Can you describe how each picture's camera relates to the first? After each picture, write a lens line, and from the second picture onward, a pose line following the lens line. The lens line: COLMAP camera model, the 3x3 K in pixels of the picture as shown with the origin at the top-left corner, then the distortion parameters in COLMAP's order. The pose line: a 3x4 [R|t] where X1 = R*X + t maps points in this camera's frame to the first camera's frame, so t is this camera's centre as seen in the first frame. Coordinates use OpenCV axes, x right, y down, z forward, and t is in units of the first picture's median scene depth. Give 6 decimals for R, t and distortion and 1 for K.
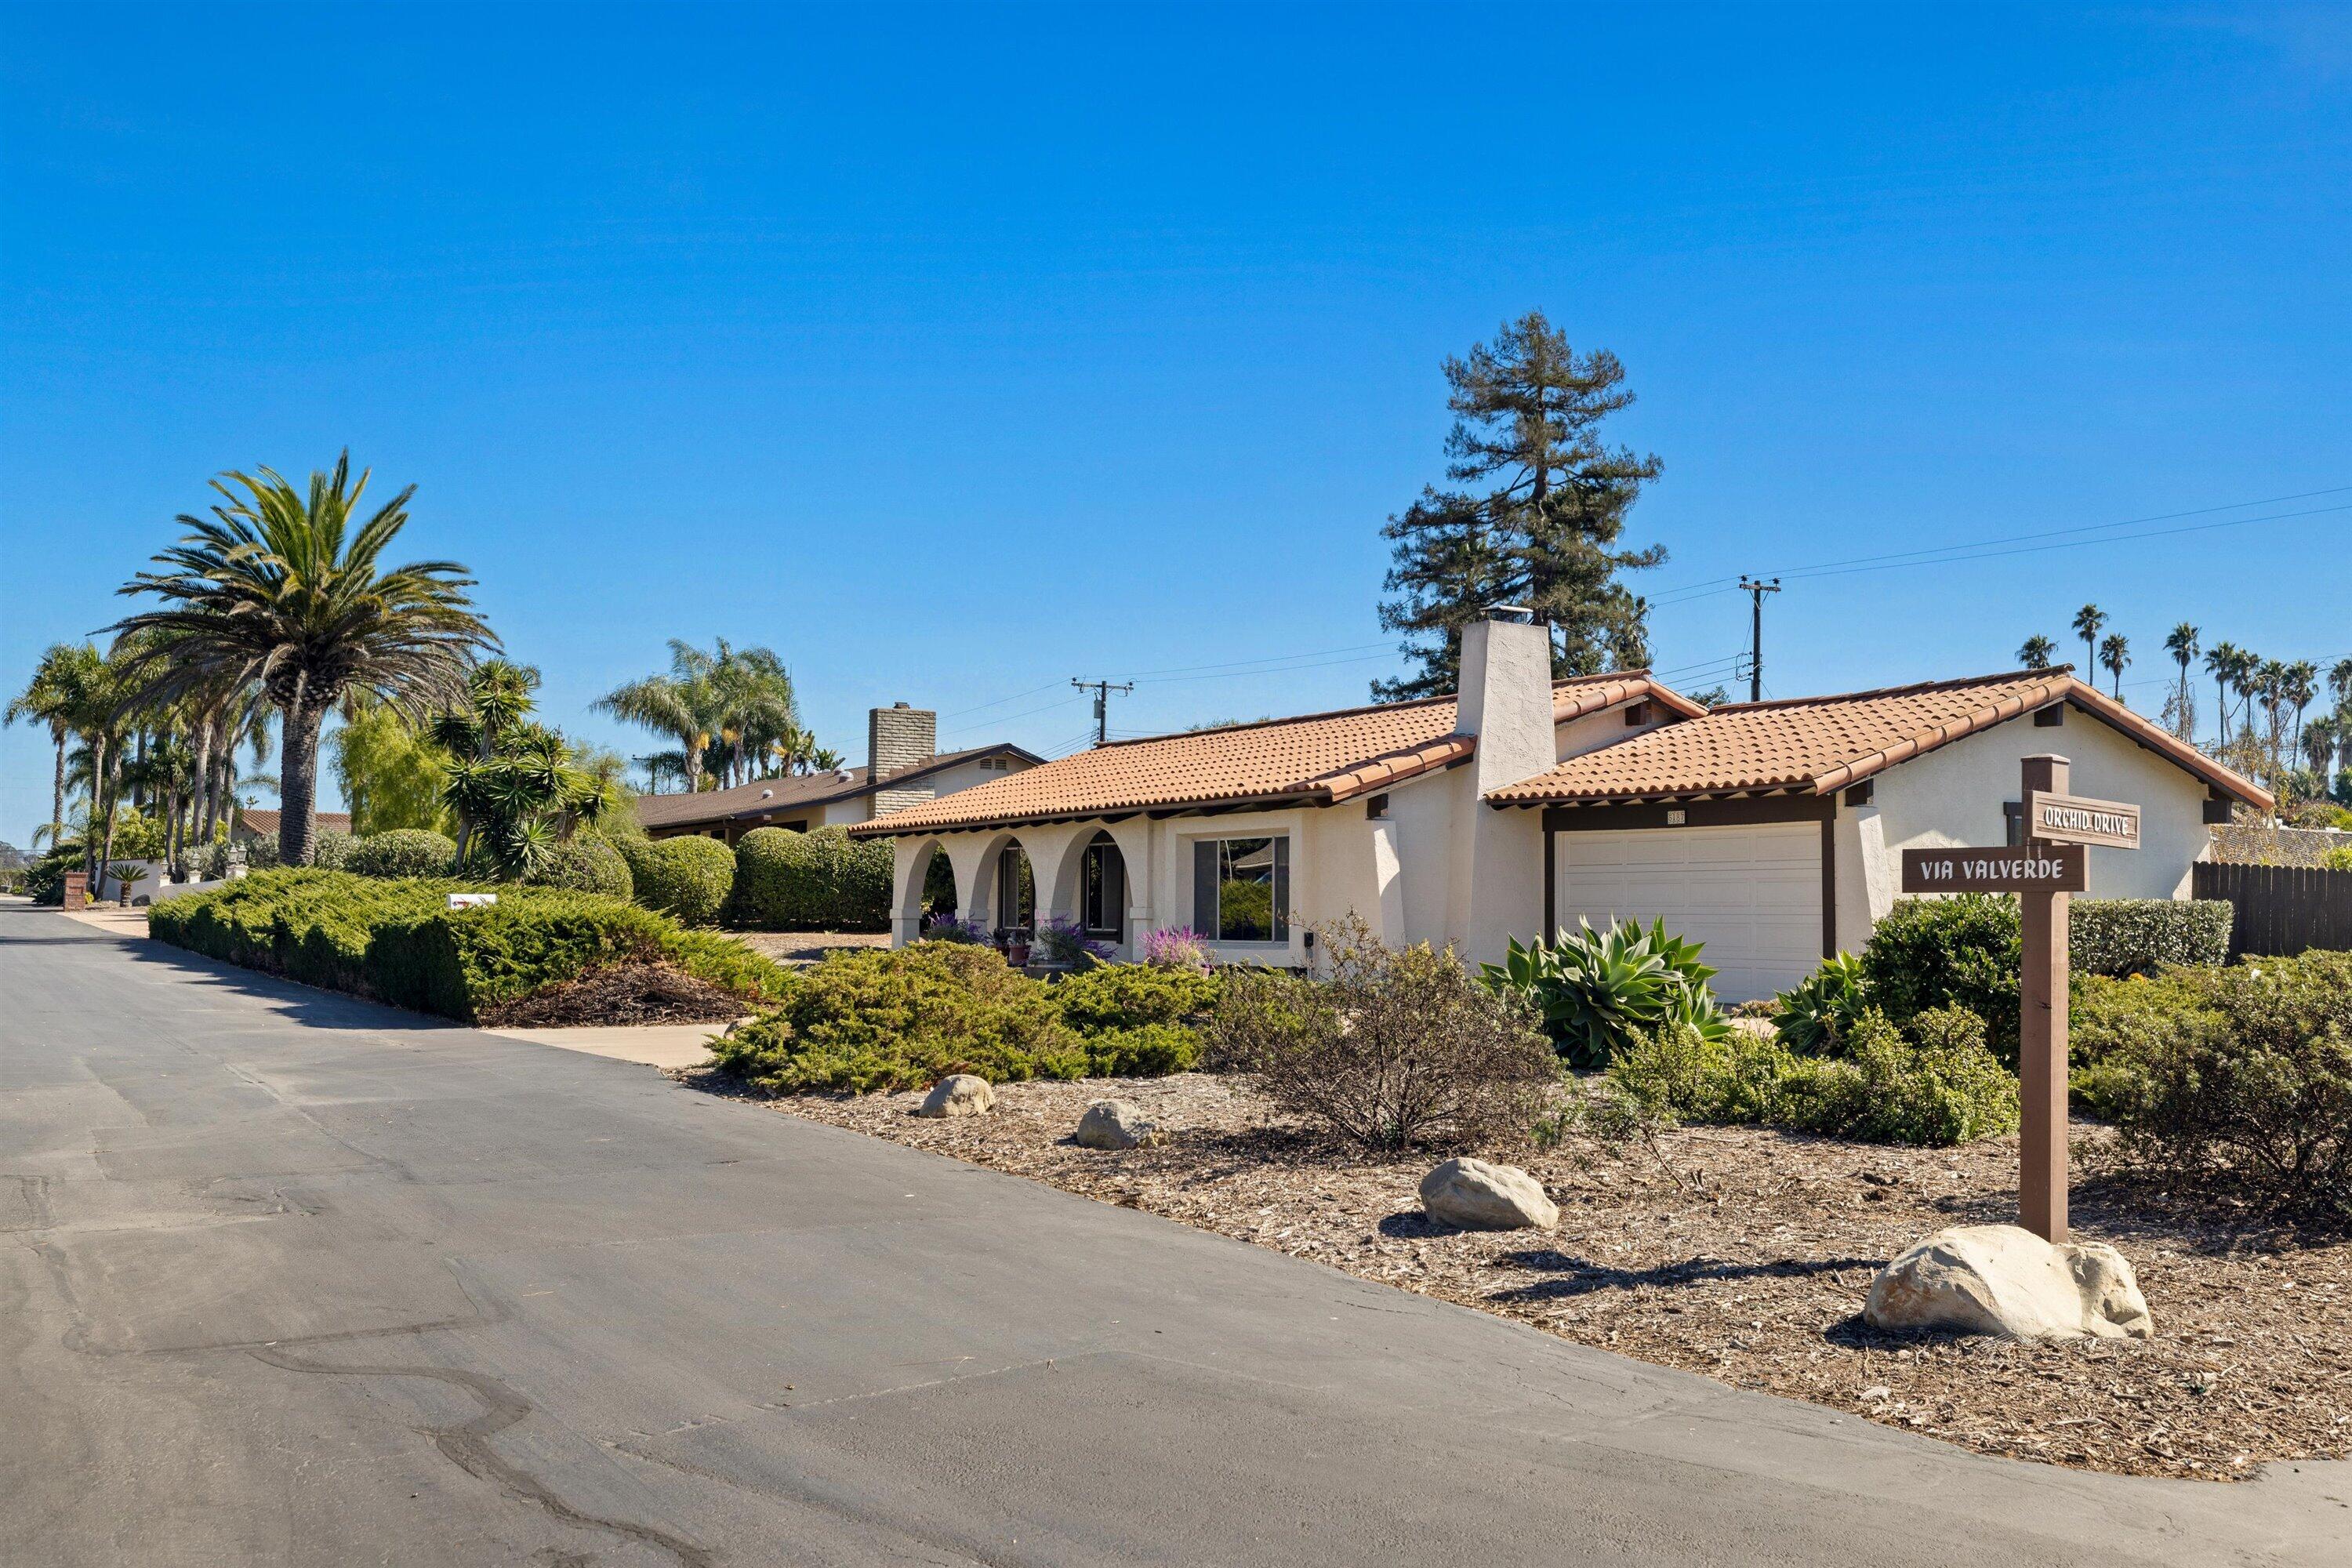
lens RADIAL K [[2567.4, 0, 1176.0], [0, 2567.4, 784.0], [0, 0, 1]] dist [-0.132142, -0.001061]
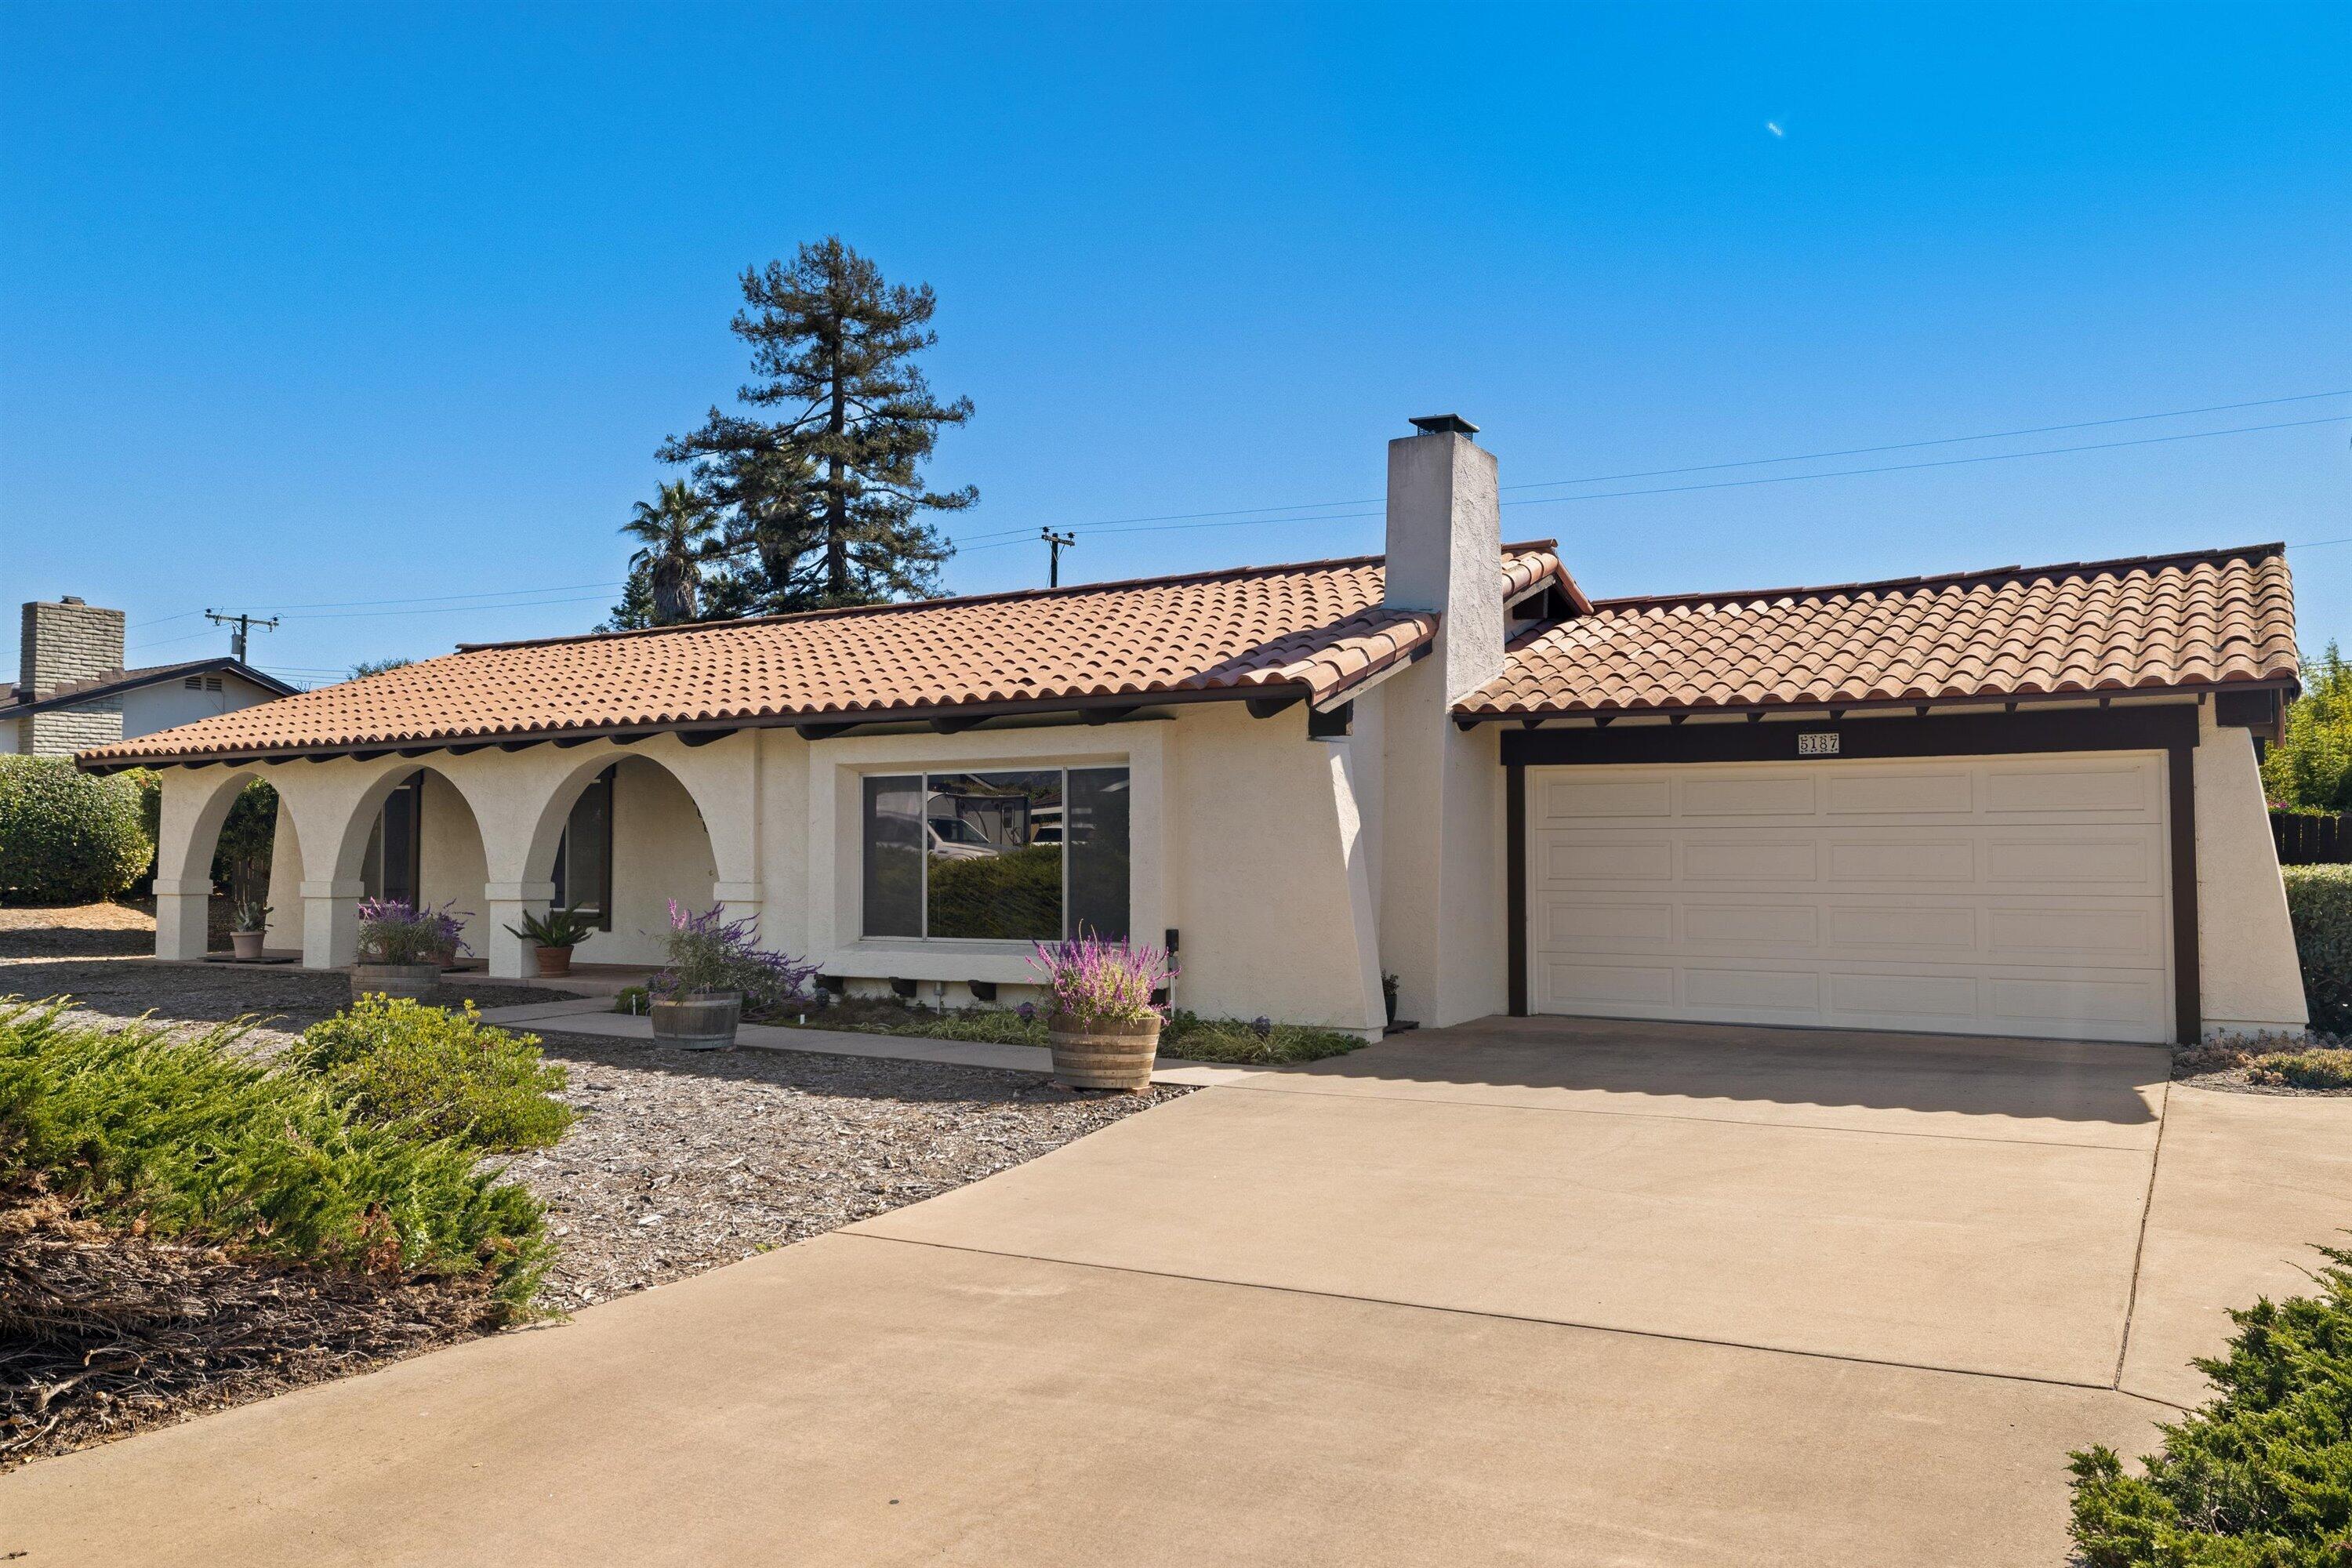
lens RADIAL K [[1764.8, 0, 1176.0], [0, 1764.8, 784.0], [0, 0, 1]] dist [-0.007796, -0.004872]
pose [[0.857057, 0.010540, 0.515113, -0.104442], [-0.018873, 0.999762, 0.010945, 0.012989], [-0.514875, -0.019103, 0.857052, 0.425022]]
